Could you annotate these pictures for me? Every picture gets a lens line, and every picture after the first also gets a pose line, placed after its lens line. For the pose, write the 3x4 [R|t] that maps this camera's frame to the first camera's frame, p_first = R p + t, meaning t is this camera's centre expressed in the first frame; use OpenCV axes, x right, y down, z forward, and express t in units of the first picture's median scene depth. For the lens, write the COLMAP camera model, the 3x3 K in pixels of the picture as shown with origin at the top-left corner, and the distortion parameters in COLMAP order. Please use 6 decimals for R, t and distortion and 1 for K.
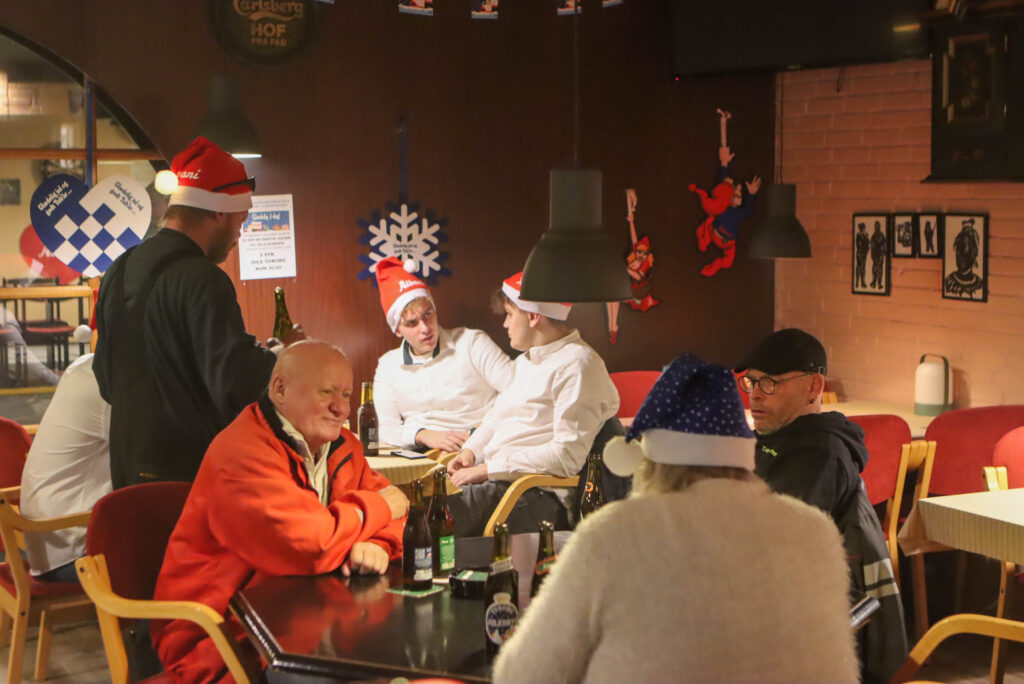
lens RADIAL K [[1807.7, 0, 511.9], [0, 1807.7, 342.1], [0, 0, 1]] dist [0.048145, 0.000000]
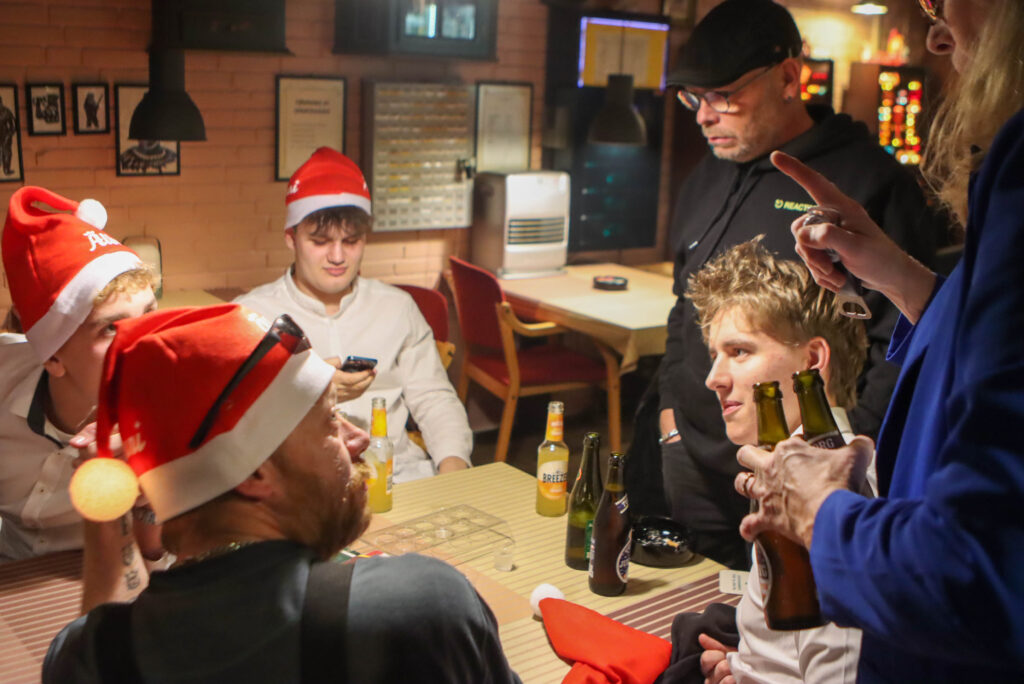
lens RADIAL K [[1134.0, 0, 511.5], [0, 1134.0, 341.7], [0, 0, 1]] dist [-0.012091, 0.000000]
pose [[-0.247161, -0.223557, 0.942833, -0.394547], [0.049643, 0.968822, 0.242733, -0.074273], [-0.967702, 0.106799, -0.228356, 0.948139]]
